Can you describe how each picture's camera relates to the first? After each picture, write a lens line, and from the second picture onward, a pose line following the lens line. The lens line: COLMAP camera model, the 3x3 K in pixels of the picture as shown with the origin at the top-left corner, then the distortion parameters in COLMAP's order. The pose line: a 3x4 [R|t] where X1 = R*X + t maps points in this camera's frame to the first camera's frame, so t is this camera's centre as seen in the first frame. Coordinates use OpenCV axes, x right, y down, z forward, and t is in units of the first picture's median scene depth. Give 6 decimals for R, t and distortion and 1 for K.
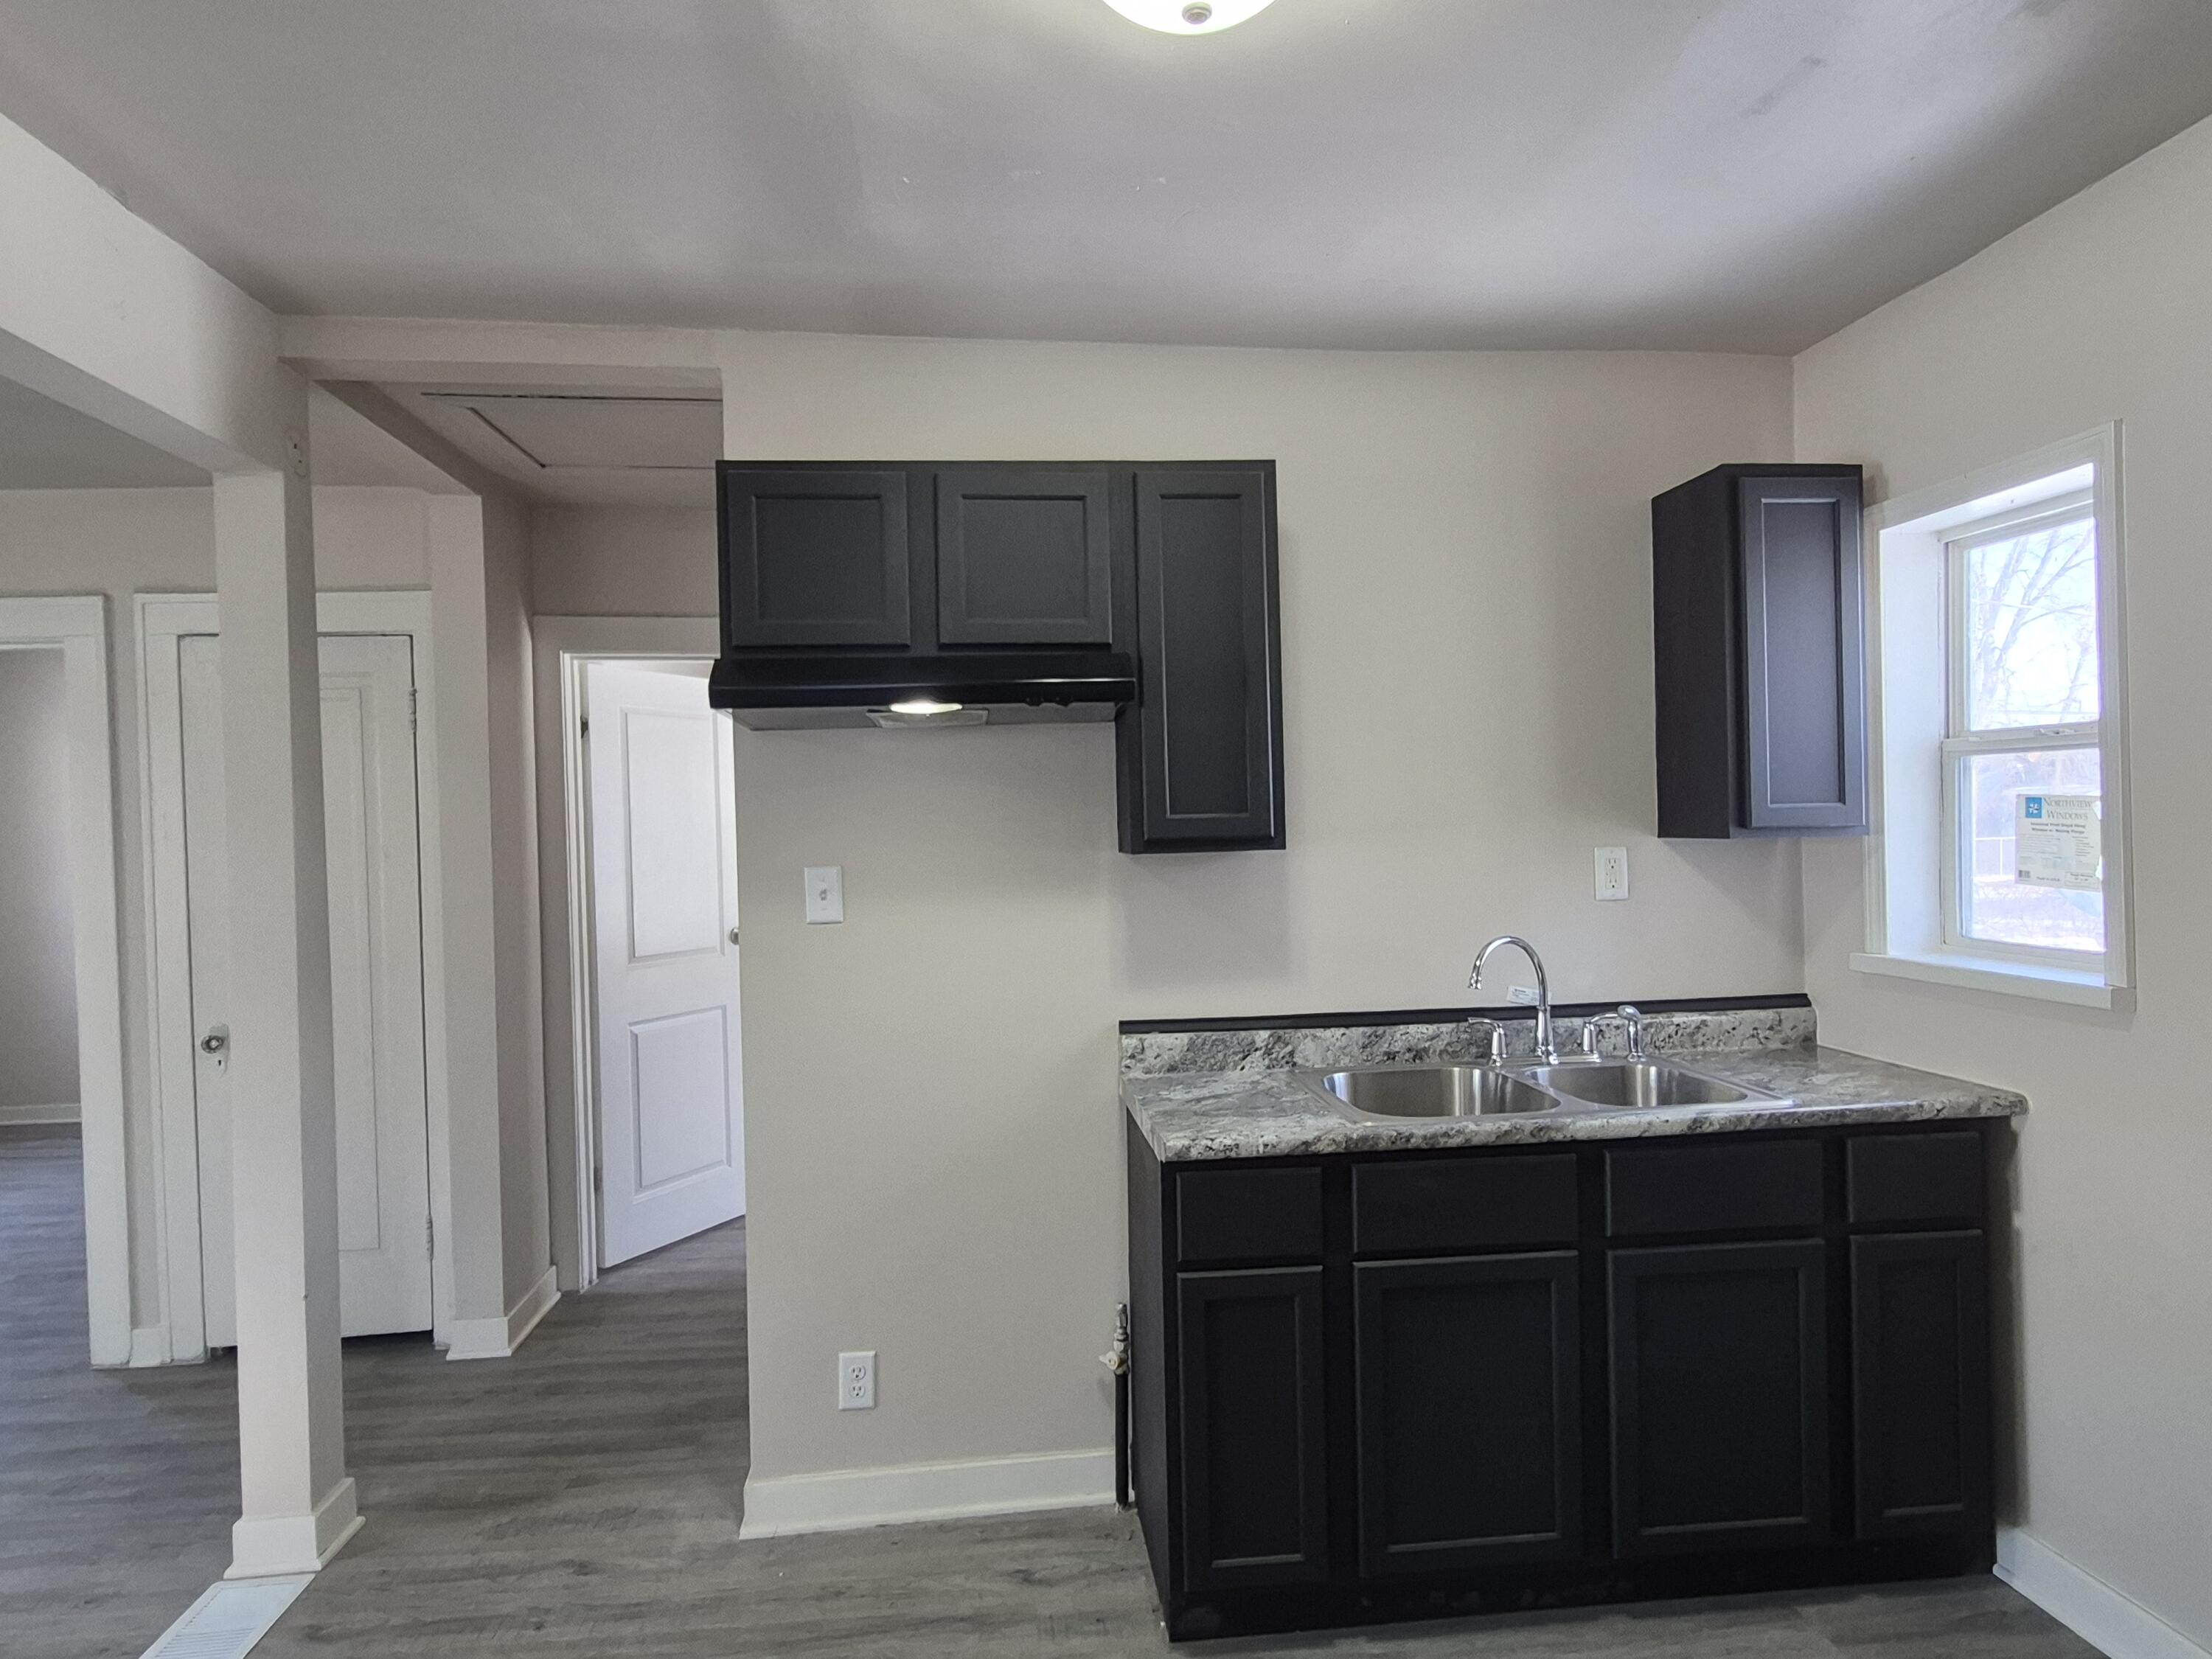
lens RADIAL K [[1359.2, 0, 1110.2], [0, 1359.2, 837.9], [0, 0, 1]] dist [-0.004476, 0.004158]
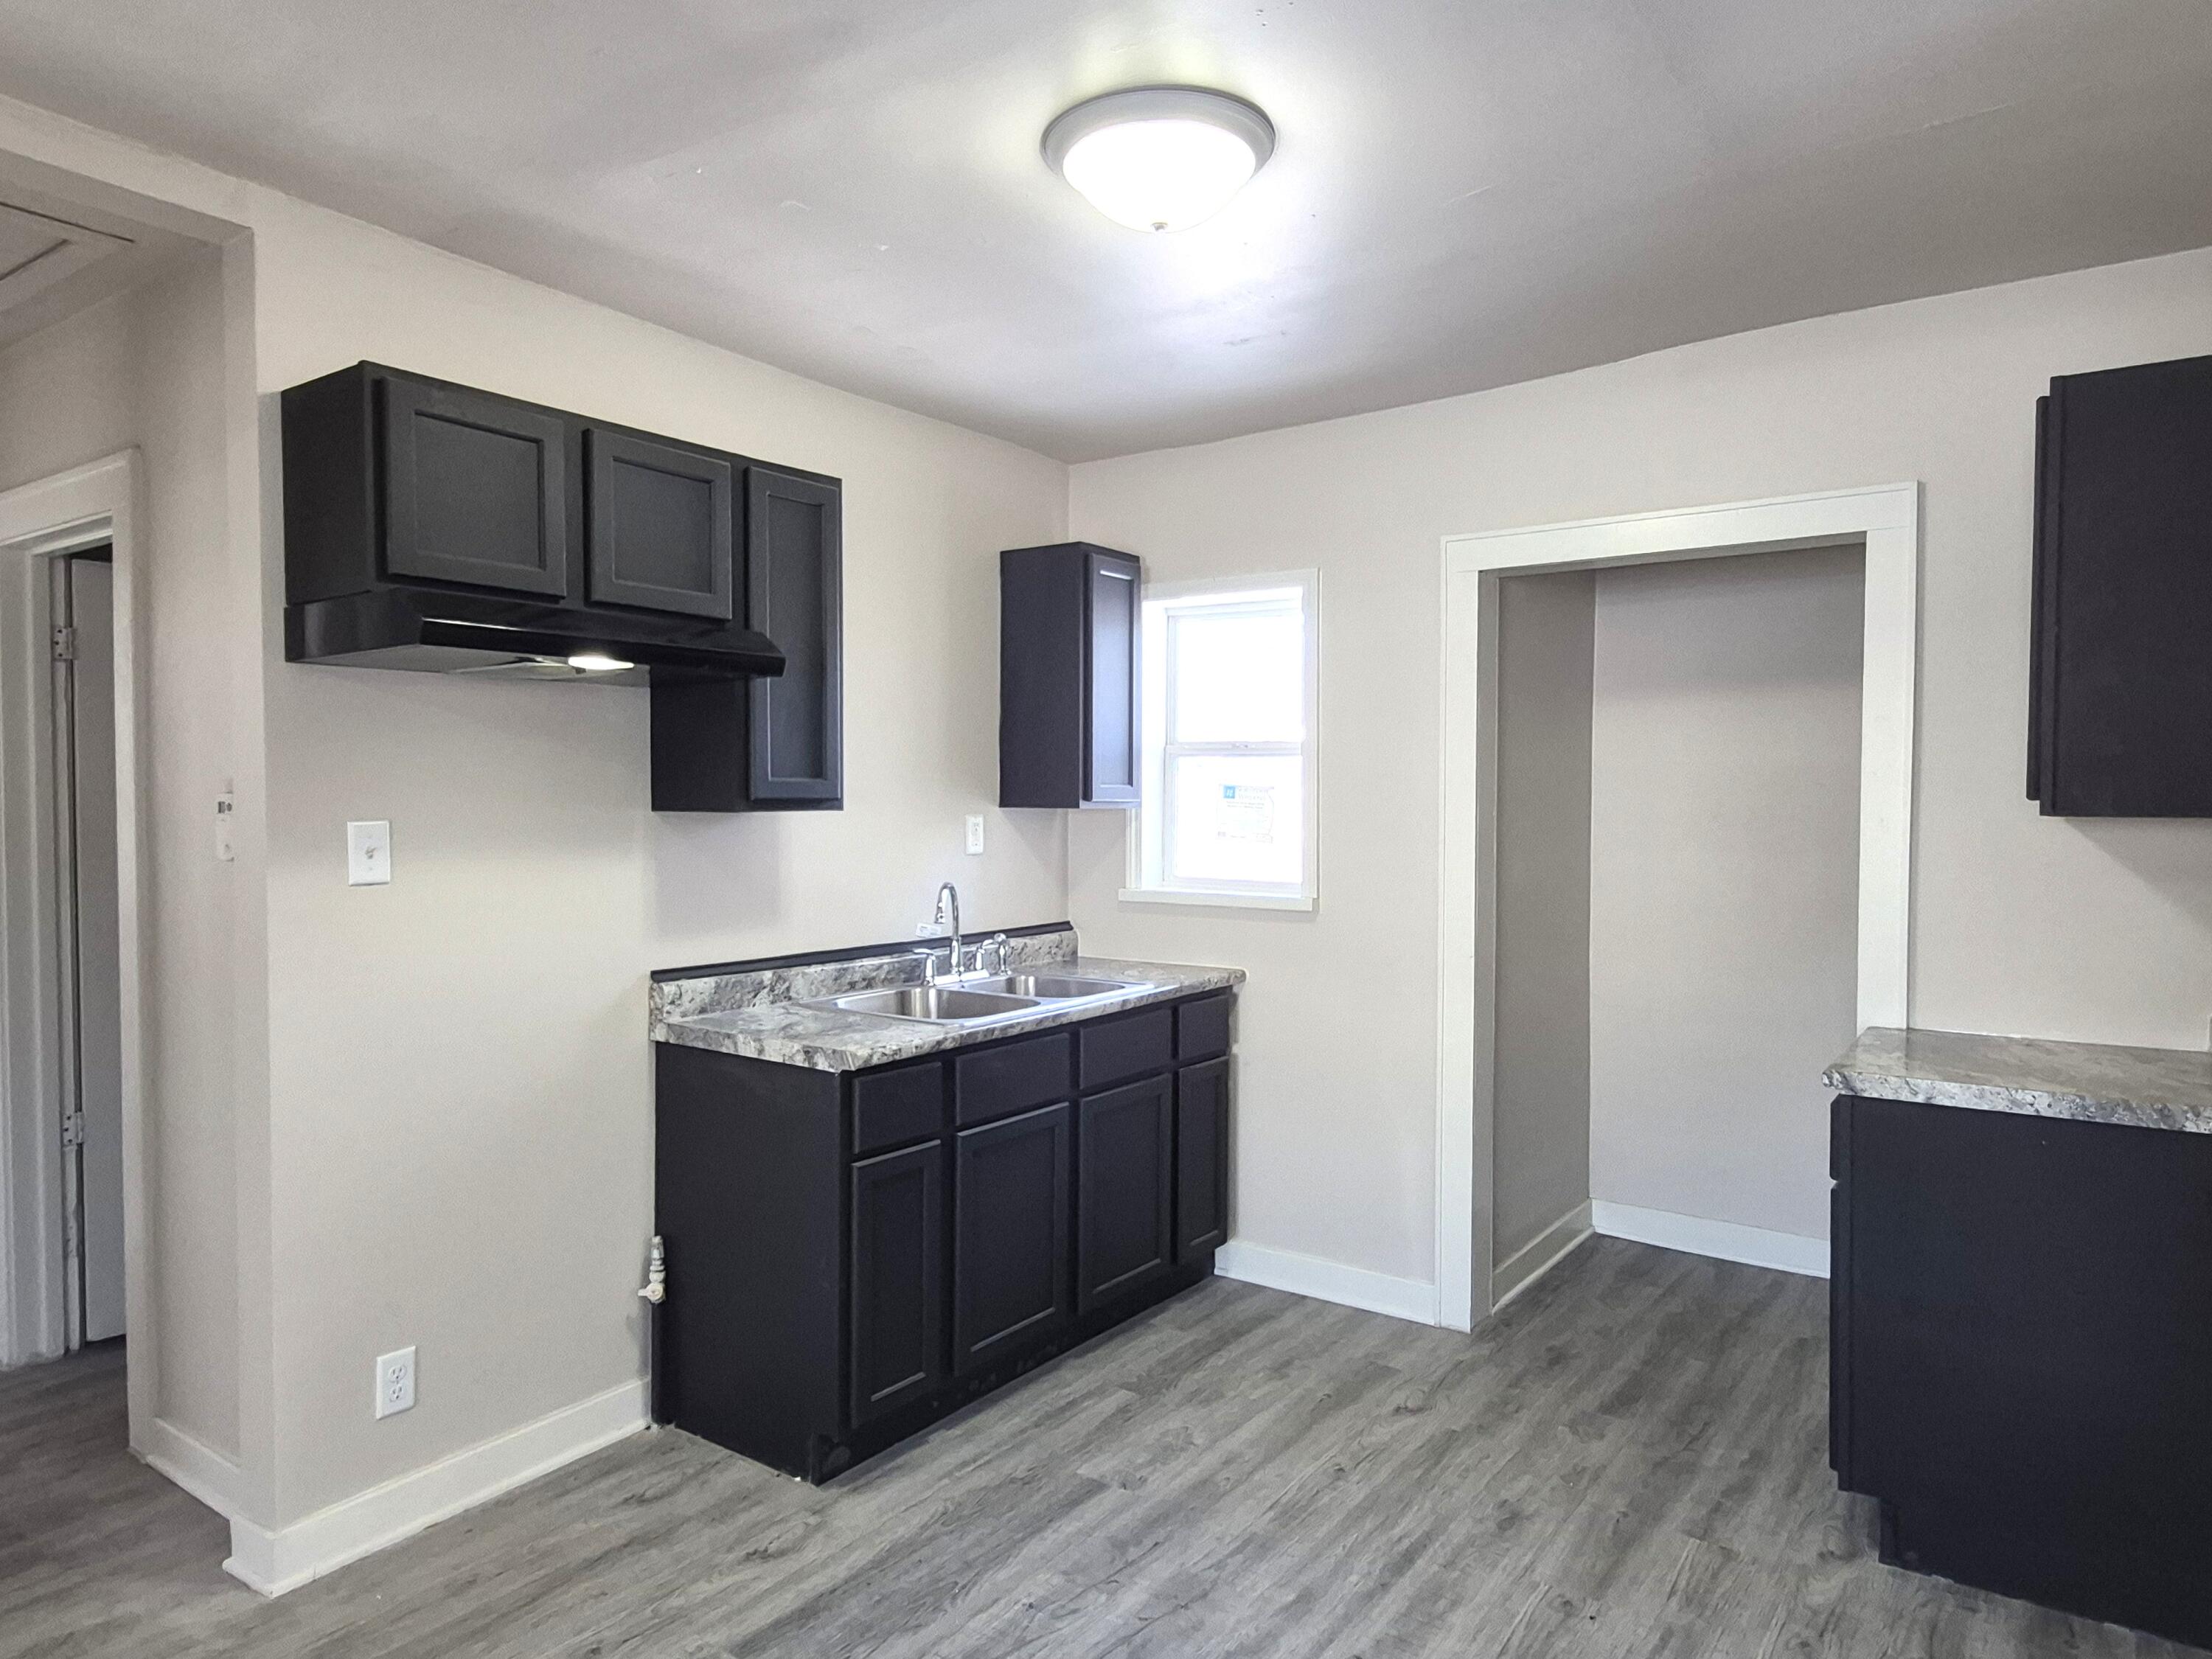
lens RADIAL K [[1359.2, 0, 1122.3], [0, 1359.2, 834.0], [0, 0, 1]] dist [-0.004476, 0.004158]
pose [[0.664652, 0.004995, 0.747137, -0.547224], [-0.015040, 0.999864, 0.006696, 0.016166], [-0.747002, -0.015687, 0.664637, 0.029981]]
